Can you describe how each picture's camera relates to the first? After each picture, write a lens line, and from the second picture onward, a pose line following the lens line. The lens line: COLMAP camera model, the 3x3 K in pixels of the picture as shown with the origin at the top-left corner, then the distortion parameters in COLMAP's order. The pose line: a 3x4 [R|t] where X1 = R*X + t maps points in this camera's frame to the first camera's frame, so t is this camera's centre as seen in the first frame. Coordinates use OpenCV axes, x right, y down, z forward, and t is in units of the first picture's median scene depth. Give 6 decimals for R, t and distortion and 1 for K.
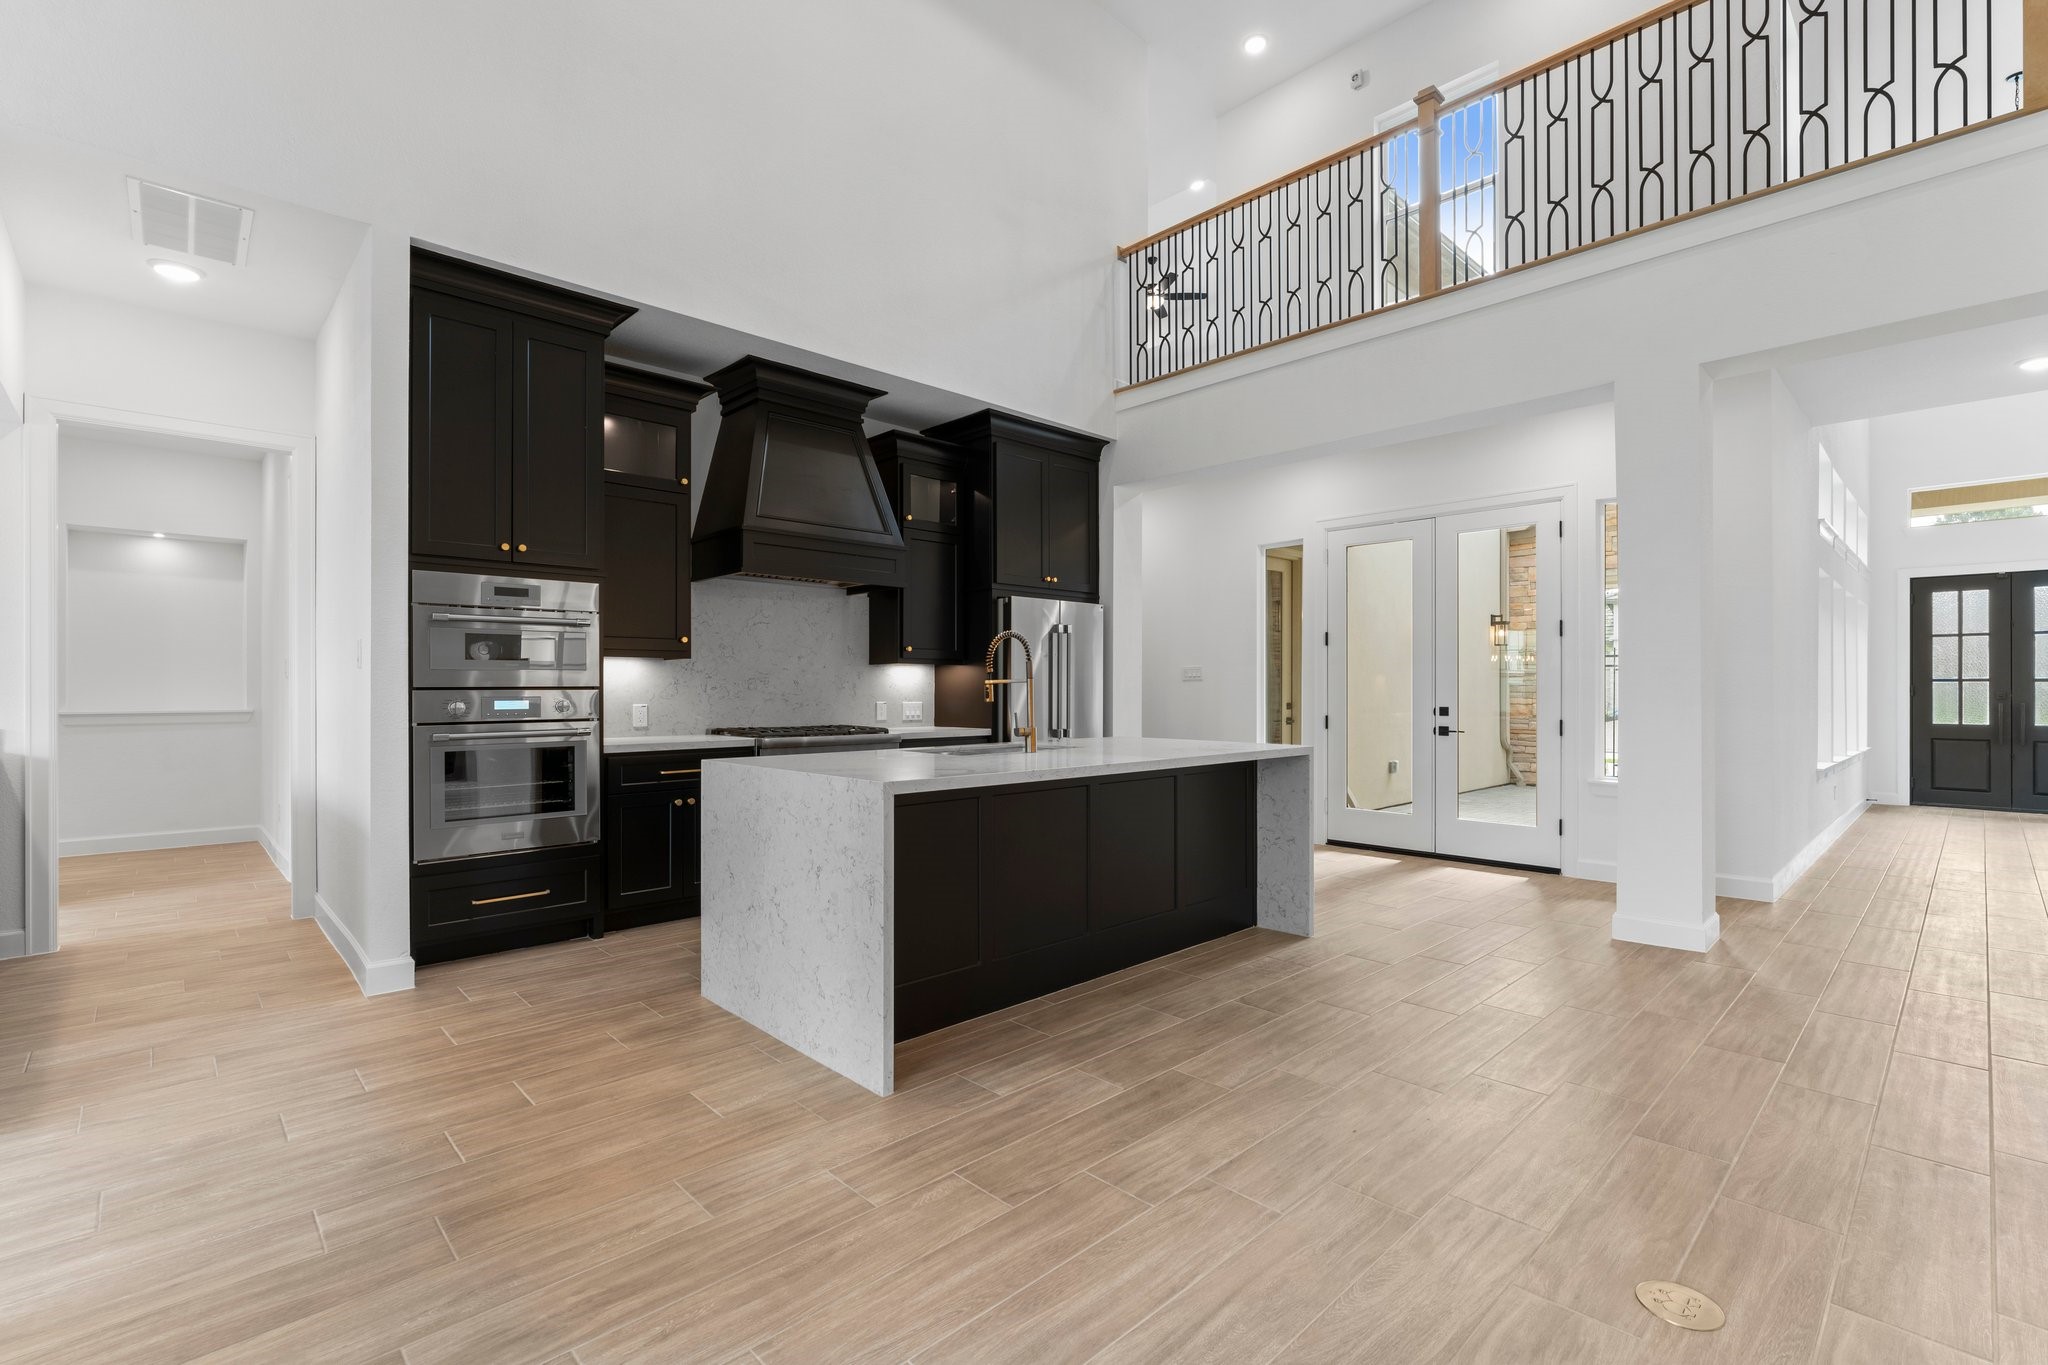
lens RADIAL K [[919.7, 0, 1025.8], [0, 919.7, 668.3], [0, 0, 1]] dist [0.038549, -0.000137]
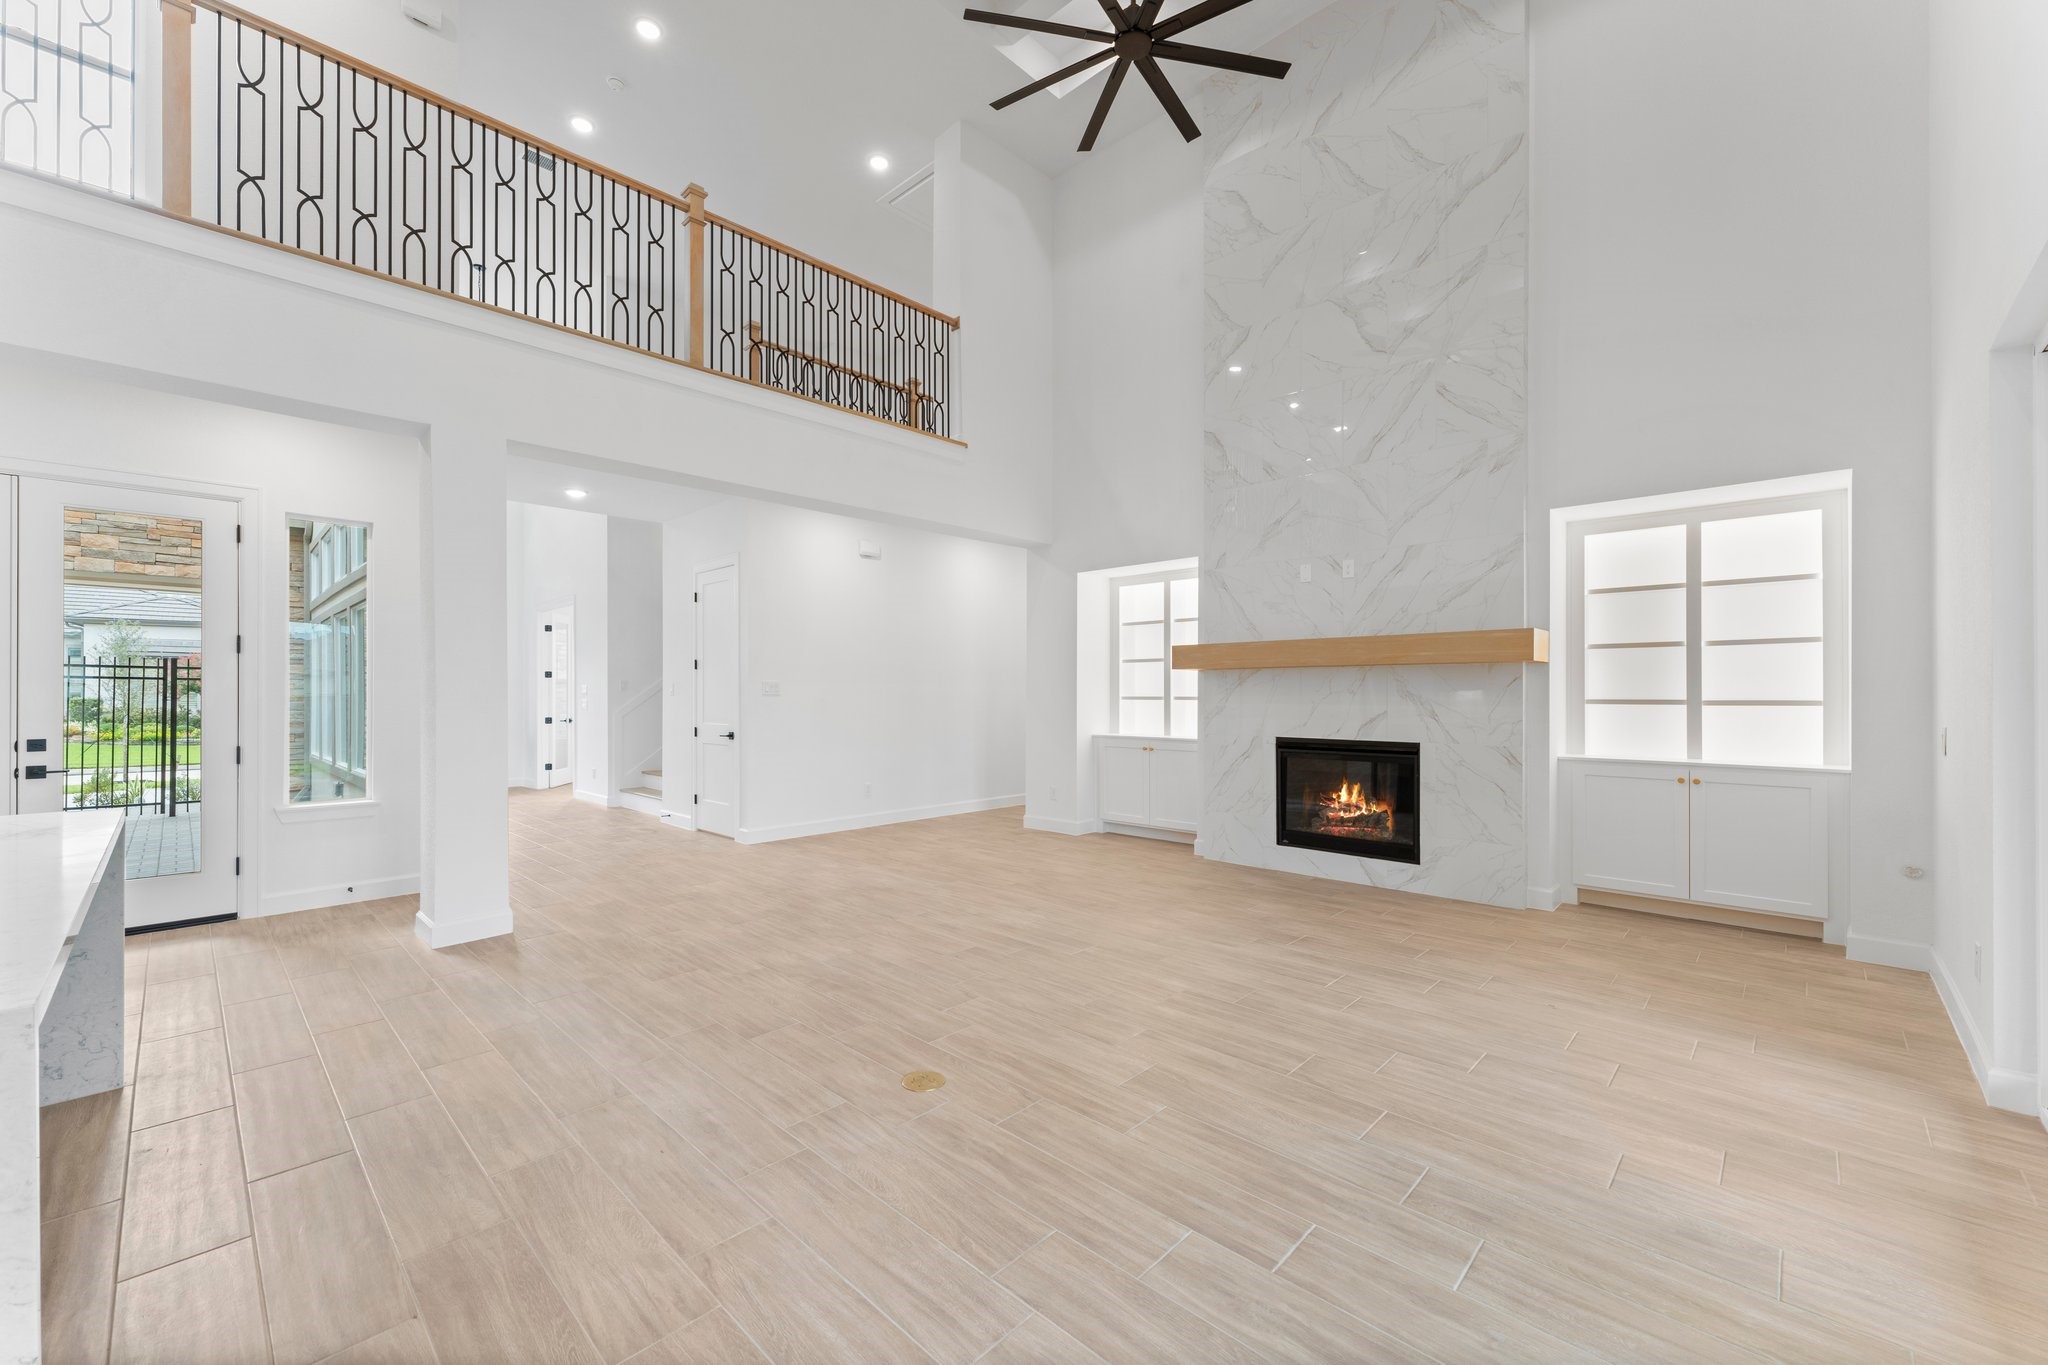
lens RADIAL K [[814.0, 0, 1032.7], [0, 814.0, 700.3], [0, 0, 1]] dist [-0.001472, -0.000108]
pose [[-0.041116, -0.001401, 0.999153, -0.479467], [-0.022745, 0.999741, 0.000466, -0.015633], [-0.998895, -0.022707, -0.041137, 0.530416]]
